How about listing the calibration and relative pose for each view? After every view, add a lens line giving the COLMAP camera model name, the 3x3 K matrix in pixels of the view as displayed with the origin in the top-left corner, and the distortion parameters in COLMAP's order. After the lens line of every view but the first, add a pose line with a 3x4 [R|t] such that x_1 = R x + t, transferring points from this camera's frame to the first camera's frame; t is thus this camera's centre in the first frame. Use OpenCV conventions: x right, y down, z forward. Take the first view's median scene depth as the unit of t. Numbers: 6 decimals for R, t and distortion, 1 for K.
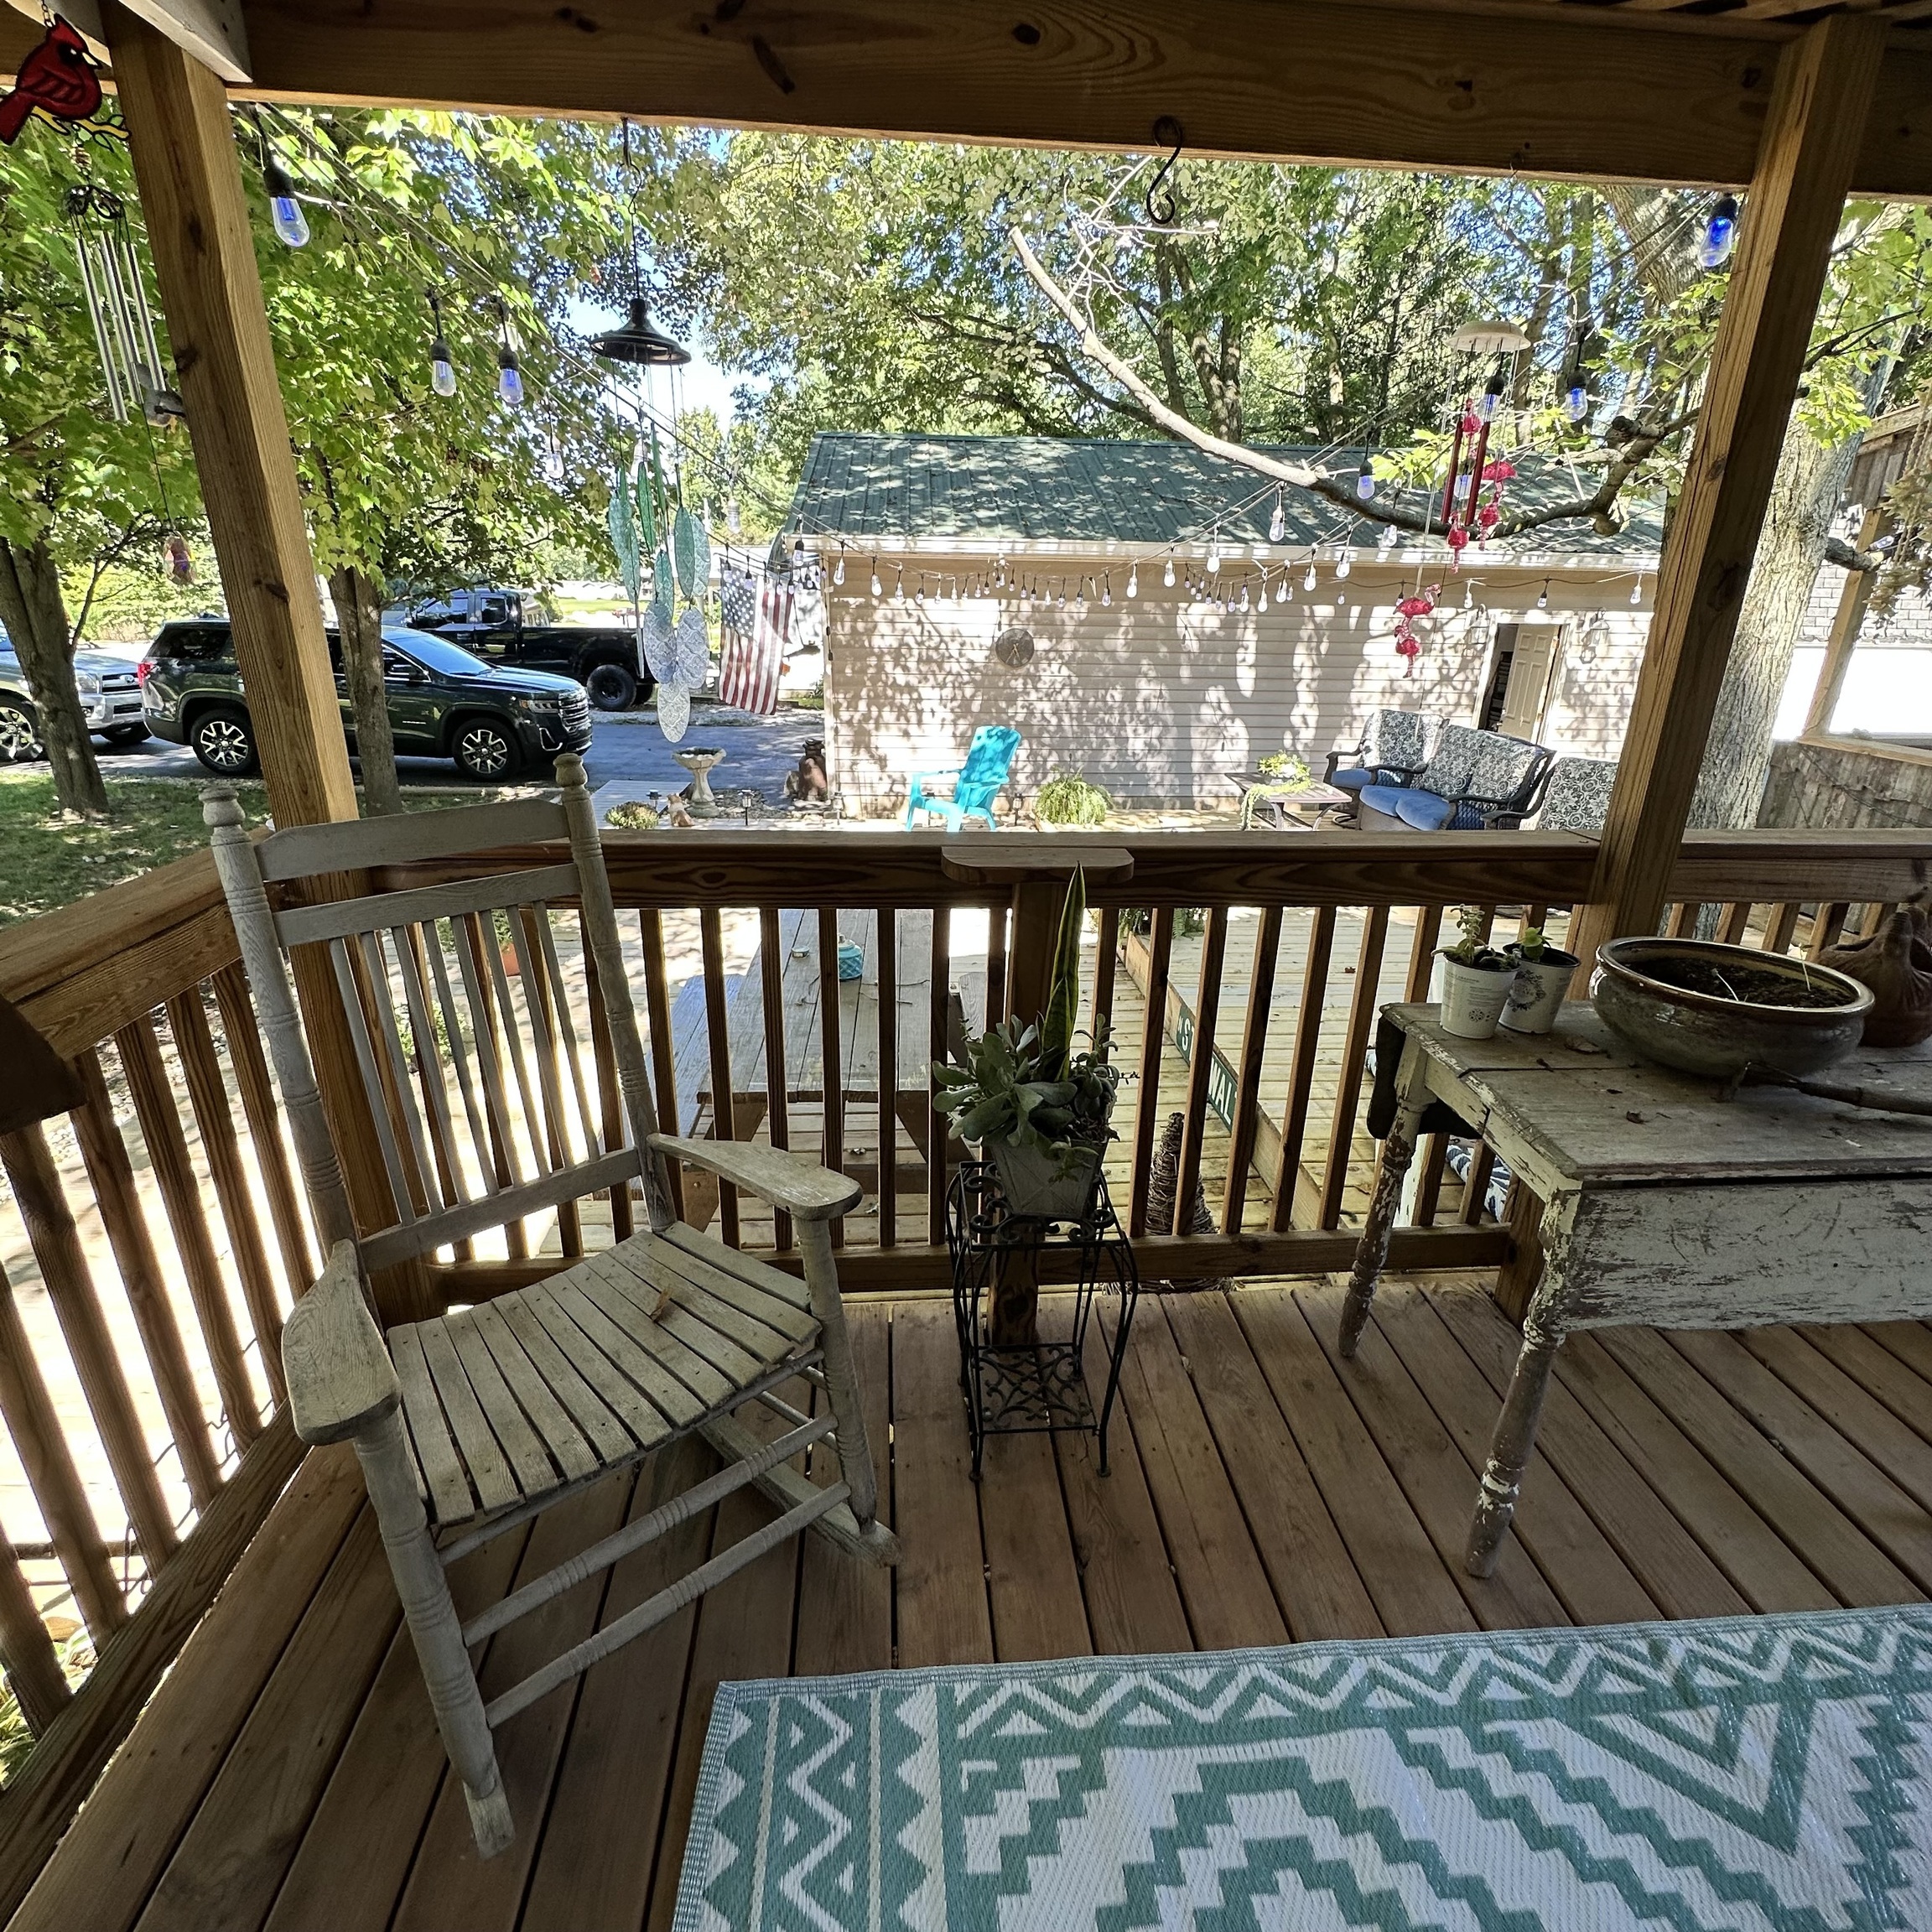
lens RADIAL K [[1033.7, 0, 967.8], [0, 1033.7, 957.3], [0, 0, 1]] dist [-0.000206, 0.001374]
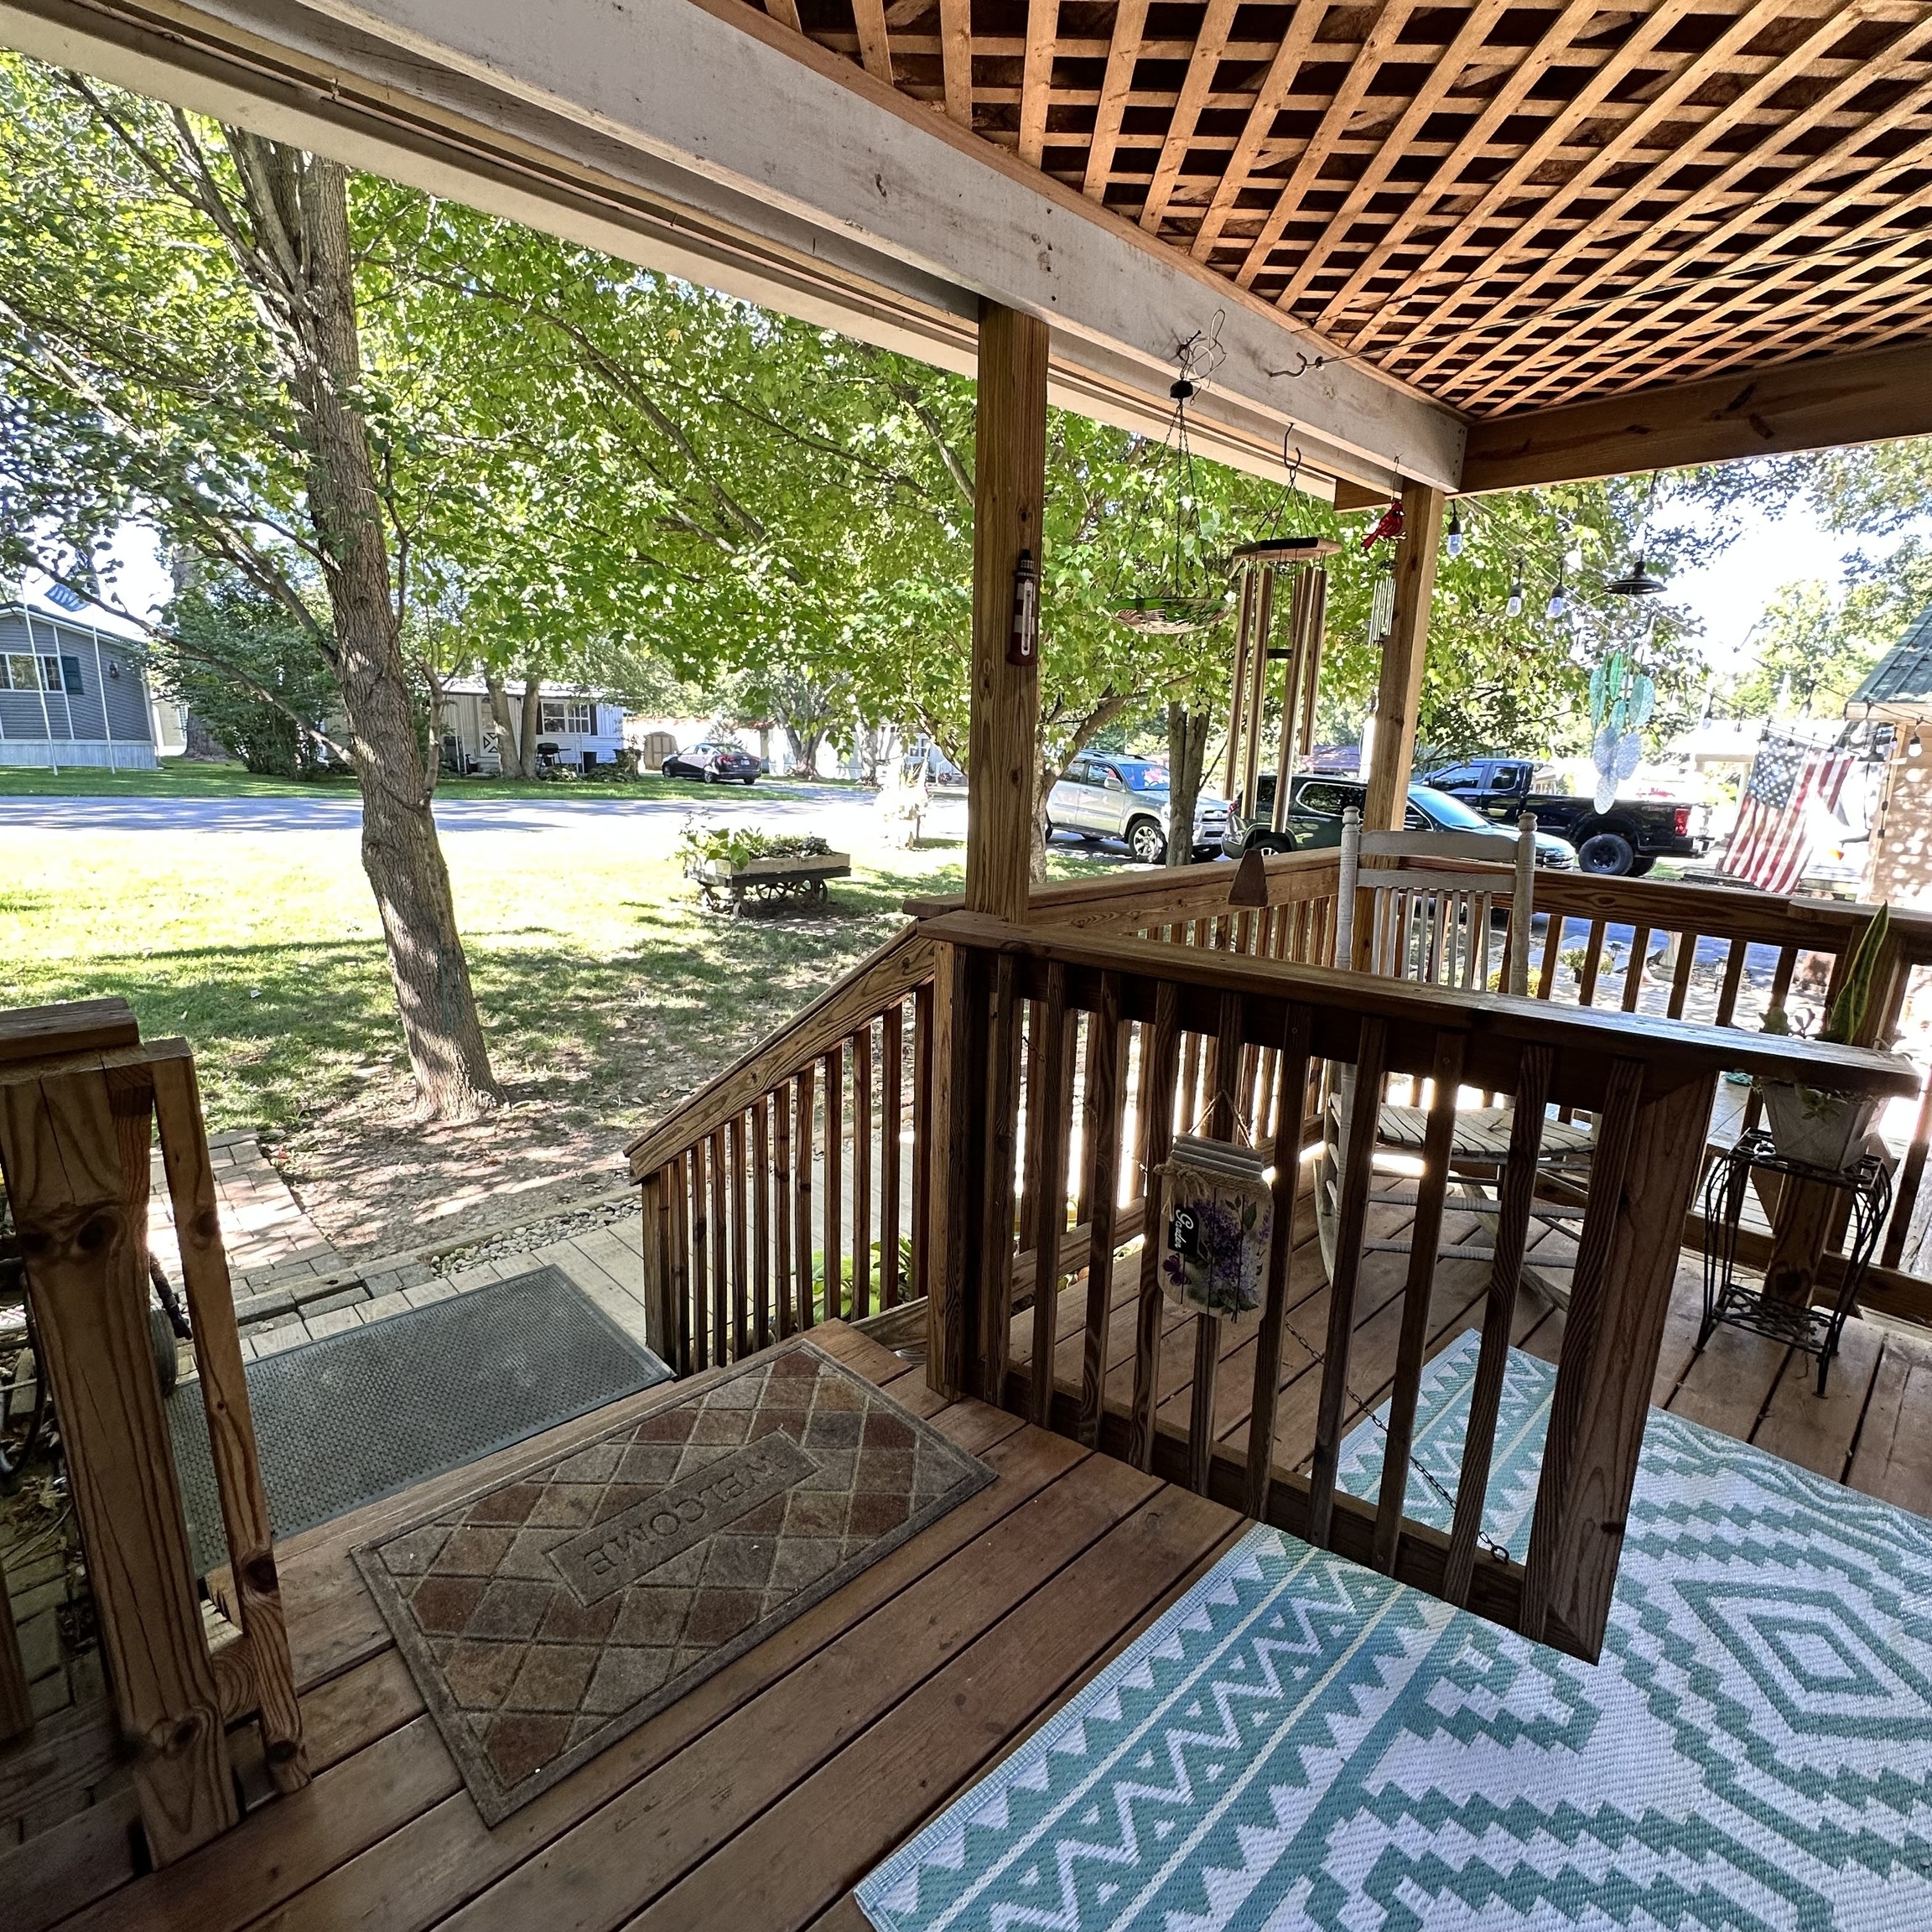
lens RADIAL K [[1033.7, 0, 963.5], [0, 1033.7, 965.6], [0, 0, 1]] dist [-0.000206, 0.001374]
pose [[0.631214, 0.171427, -0.756427, 0.051585], [-0.283122, 0.958897, -0.018944, 0.048534], [0.722088, 0.226119, 0.653803, -0.104684]]
